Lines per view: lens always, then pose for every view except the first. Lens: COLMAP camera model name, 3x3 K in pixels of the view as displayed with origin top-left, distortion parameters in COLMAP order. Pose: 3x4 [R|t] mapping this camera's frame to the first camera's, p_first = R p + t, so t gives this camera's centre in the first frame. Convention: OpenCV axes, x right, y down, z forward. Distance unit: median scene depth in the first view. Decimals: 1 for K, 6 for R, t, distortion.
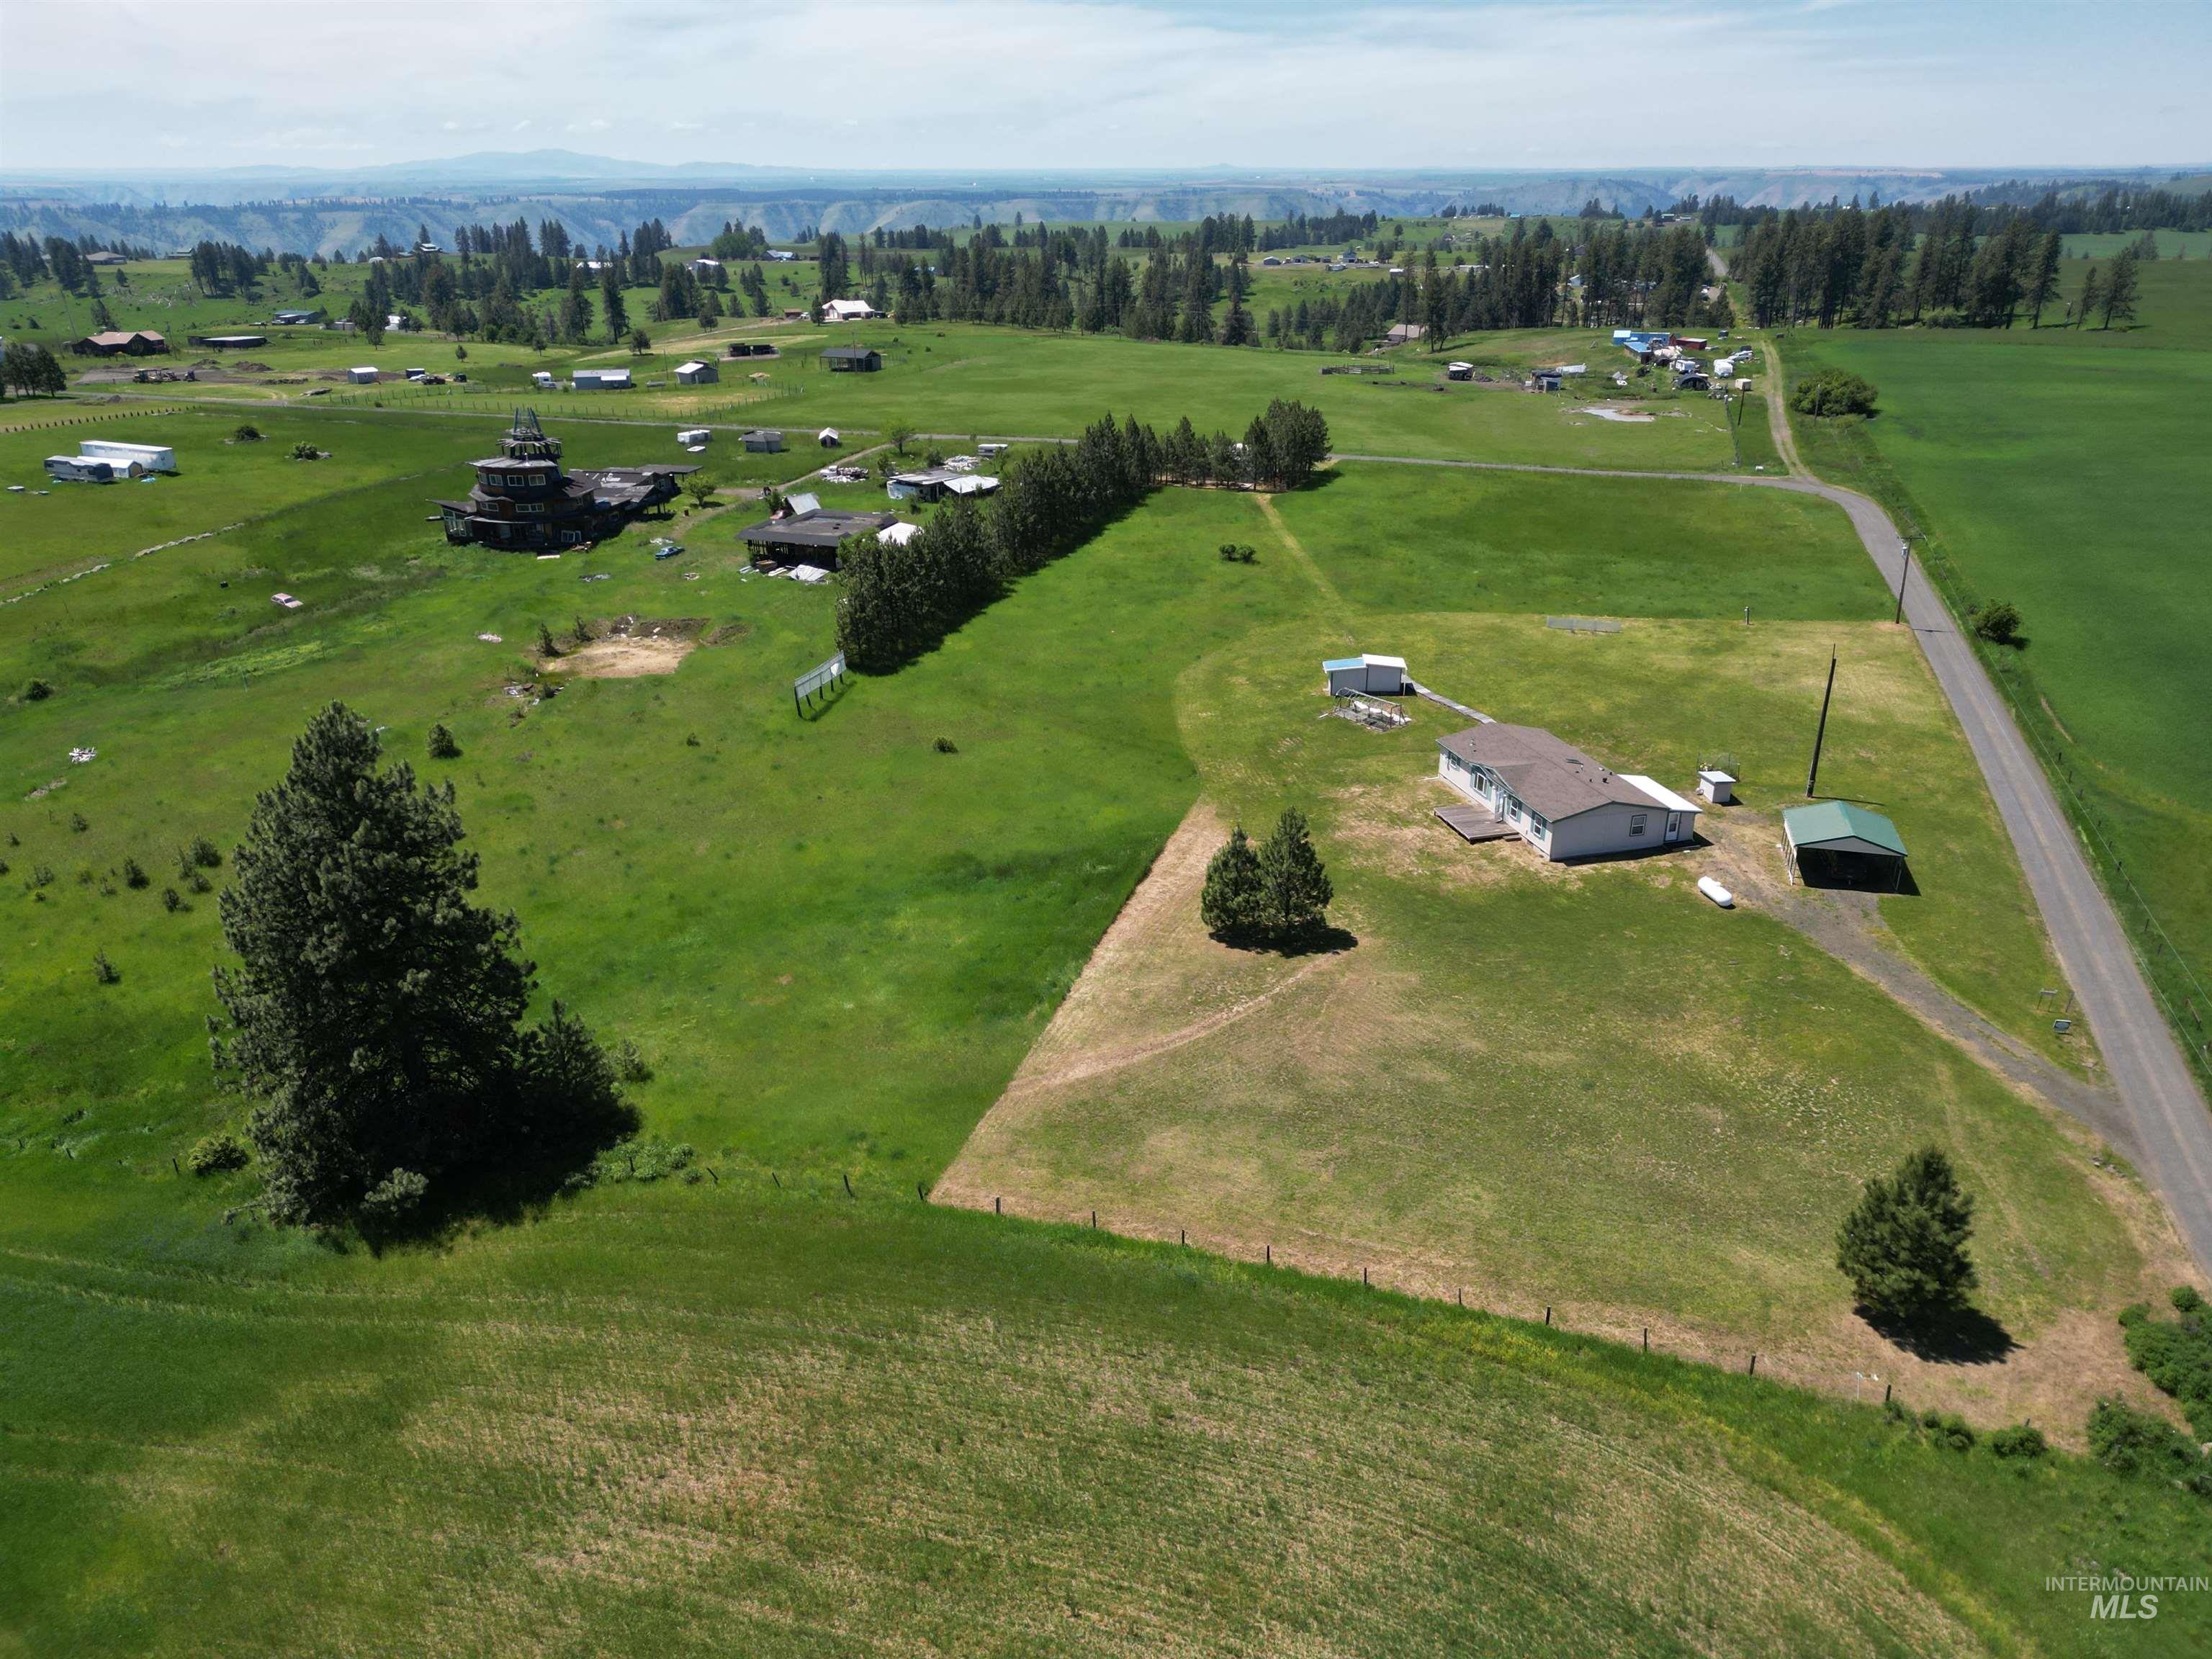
lens RADIAL K [[1540.3, 0, 1102.2], [0, 1540.3, 829.6], [0, 0, 1]] dist [0.085973, -0.089112]
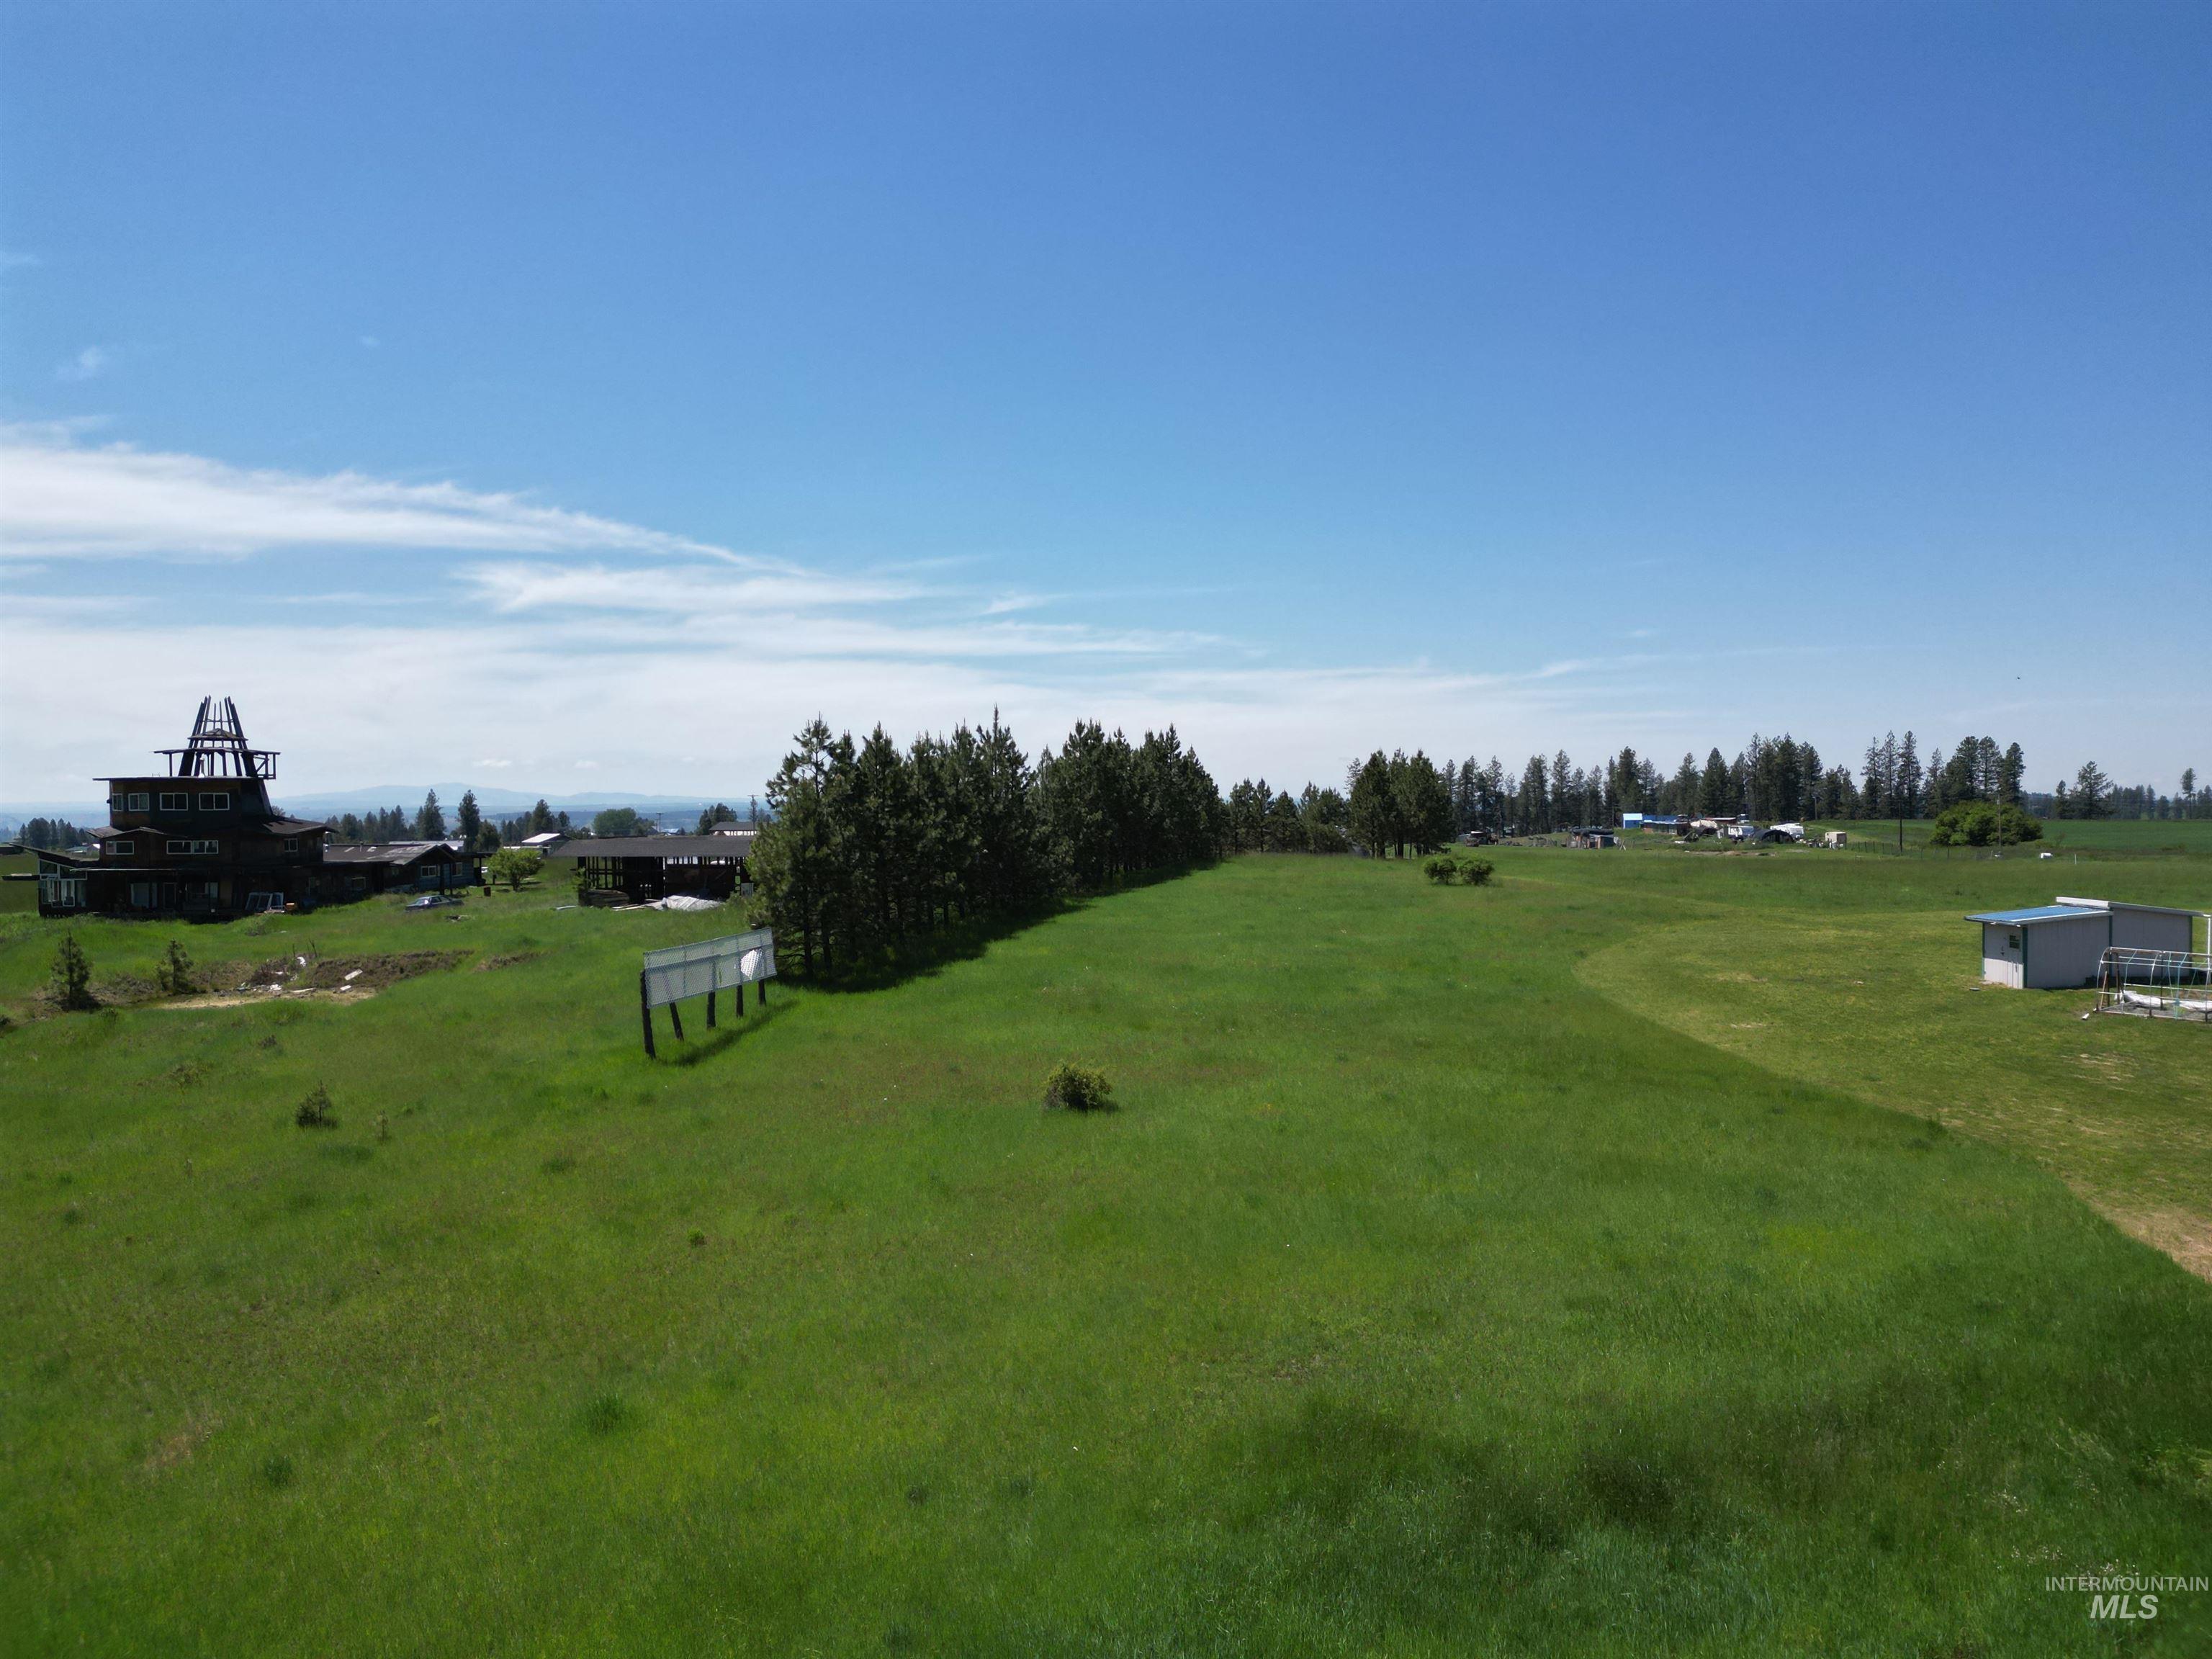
lens RADIAL K [[1540.3, 0, 1102.2], [0, 1540.3, 829.6], [0, 0, 1]] dist [0.085973, -0.089112]
pose [[0.996287, 0.005263, 0.085931, -0.116859], [0.026858, 0.929314, -0.368314, 0.014459], [-0.081795, 0.369254, 0.925722, 0.611743]]
